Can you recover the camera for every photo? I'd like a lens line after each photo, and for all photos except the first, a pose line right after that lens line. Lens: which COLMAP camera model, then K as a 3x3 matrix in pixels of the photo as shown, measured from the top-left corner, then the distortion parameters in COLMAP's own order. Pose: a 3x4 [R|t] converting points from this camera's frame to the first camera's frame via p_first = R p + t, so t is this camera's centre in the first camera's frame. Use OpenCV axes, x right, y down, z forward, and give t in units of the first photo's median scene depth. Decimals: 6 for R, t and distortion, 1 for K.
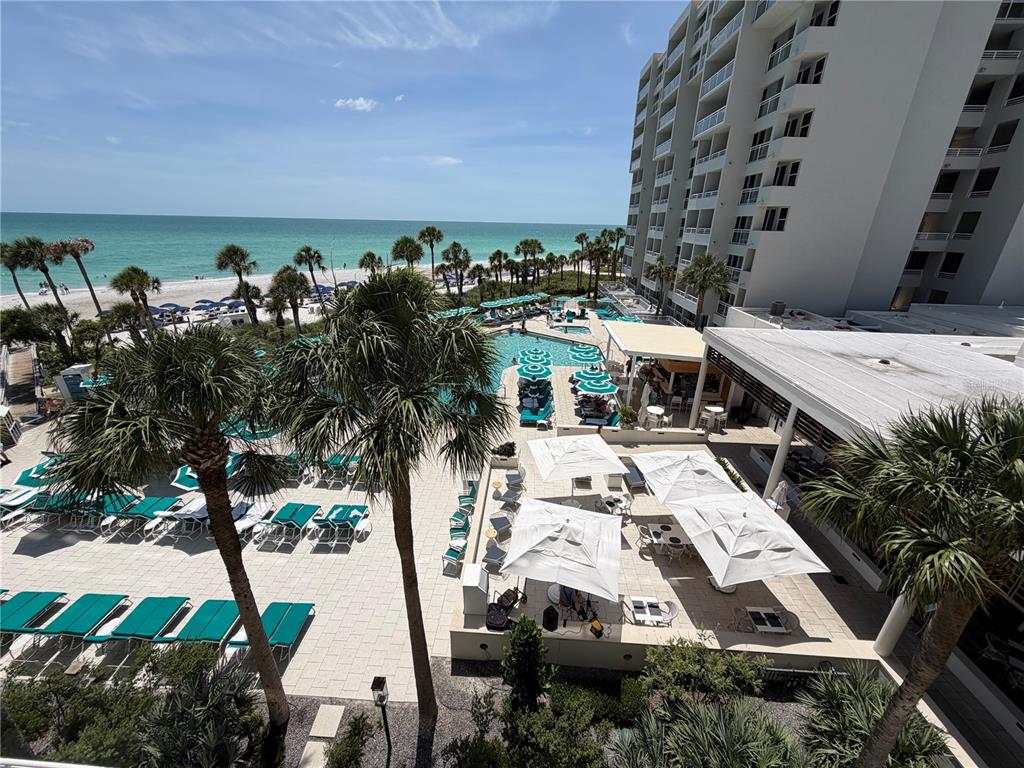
lens RADIAL K [[407.3, 0, 510.4], [0, 407.3, 382.5], [0, 0, 1]] dist [-0.000921, 0.000237]
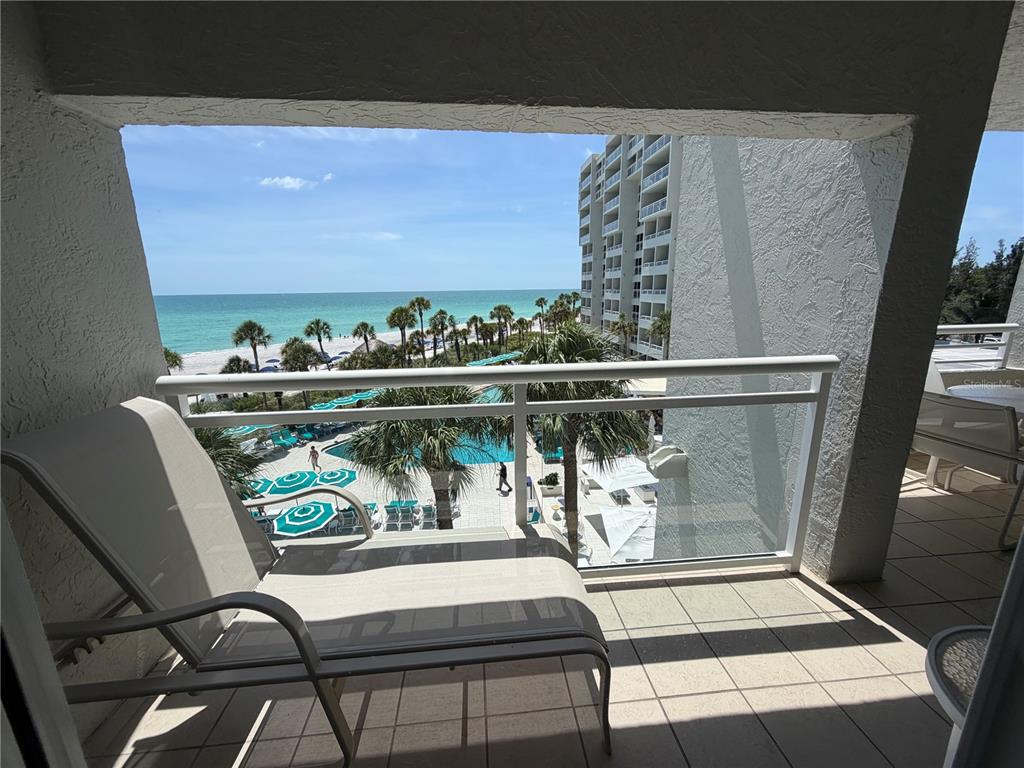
lens RADIAL K [[407.3, 0, 509.3], [0, 407.3, 383.1], [0, 0, 1]] dist [-0.000921, 0.000237]
pose [[0.989300, -0.064843, 0.130690, -0.114986], [0.083417, 0.986336, -0.142069, 0.021717], [-0.119692, 0.151450, 0.981191, -0.069844]]
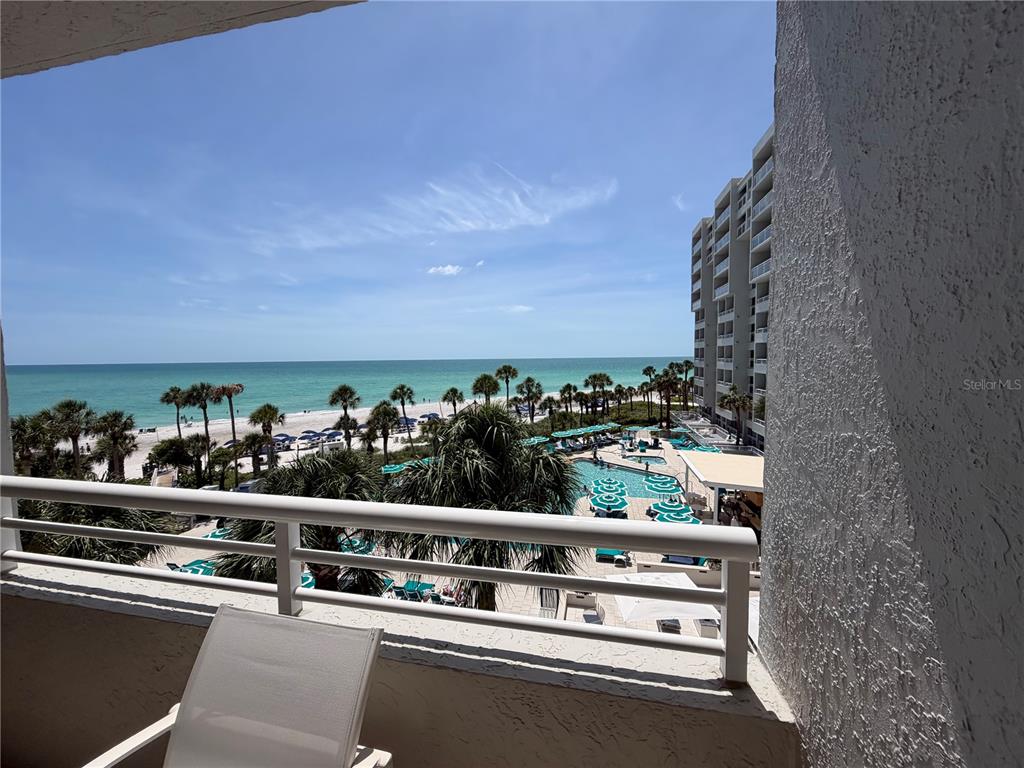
lens RADIAL K [[407.3, 0, 512.8], [0, 407.3, 383.8], [0, 0, 1]] dist [-0.000921, 0.000237]
pose [[0.986903, -0.020936, -0.159950, -0.004248], [-0.029272, 0.951838, -0.305200, 0.005055], [0.158636, 0.305885, 0.938759, -0.026358]]
